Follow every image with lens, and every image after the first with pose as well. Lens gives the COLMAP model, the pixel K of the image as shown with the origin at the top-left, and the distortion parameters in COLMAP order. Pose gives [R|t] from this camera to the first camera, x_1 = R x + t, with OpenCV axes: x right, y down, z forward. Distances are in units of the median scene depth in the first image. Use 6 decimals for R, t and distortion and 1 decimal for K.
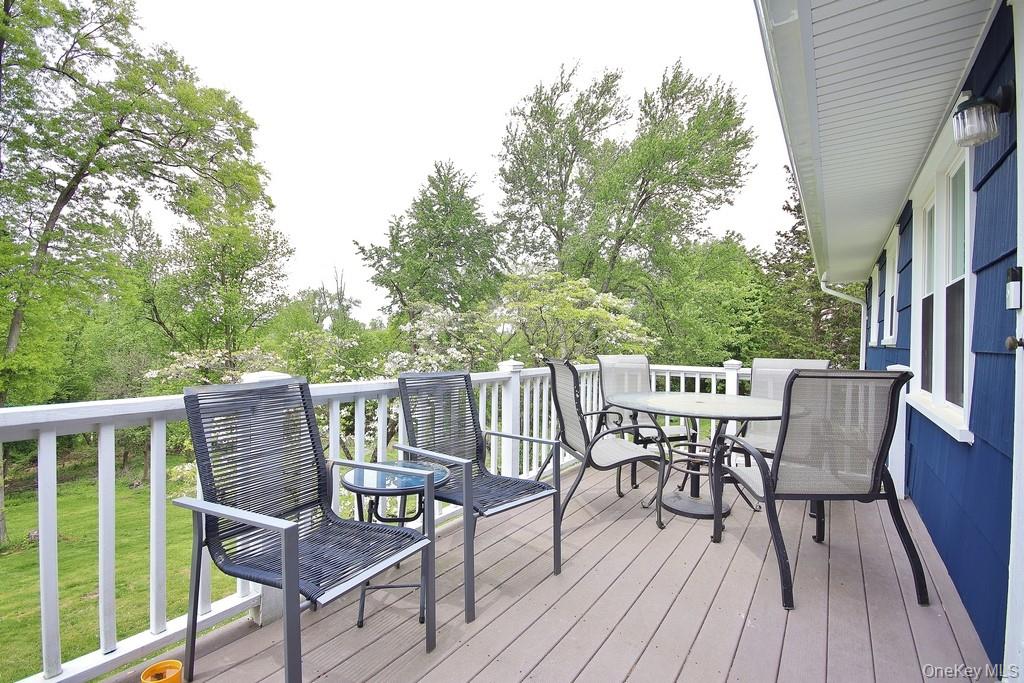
lens RADIAL K [[468.6, 0, 513.8], [0, 468.6, 344.9], [0, 0, 1]] dist [0.015933, -0.017345]
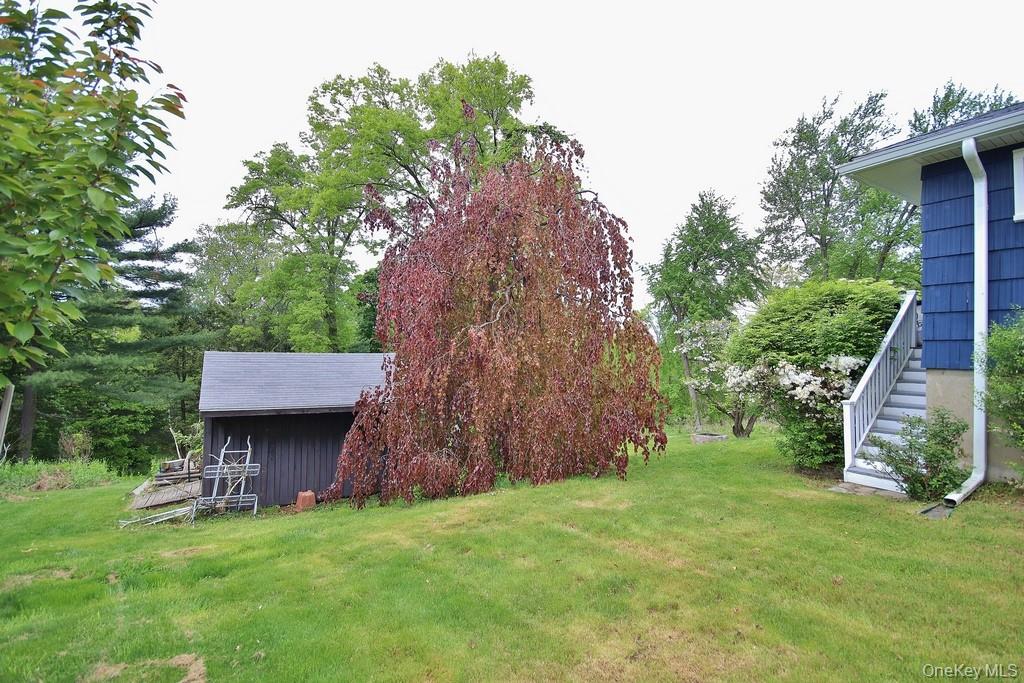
lens RADIAL K [[474.5, 0, 493.9], [0, 474.5, 346.3], [0, 0, 1]] dist [0.013839, -0.021654]
pose [[0.904568, -0.001293, -0.426327, -0.176685], [-0.005757, 0.999867, -0.015246, 0.052587], [0.426290, 0.016246, 0.904440, -0.503866]]
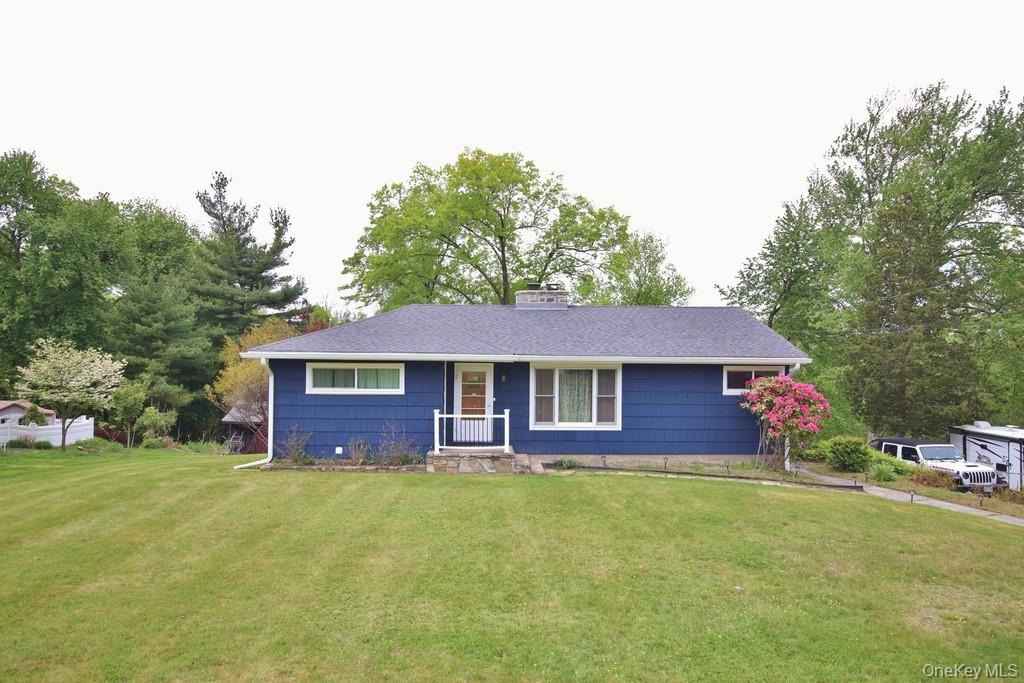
lens RADIAL K [[723.2, 0, 512.0], [0, 723.2, 341.5], [0, 0, 1]] dist [0.007230, 0.000220]
pose [[0.562534, -0.006597, -0.826748, 1.246627], [-0.004703, 0.999926, -0.011178, -0.070005], [0.826761, 0.010176, 0.562461, -0.638753]]
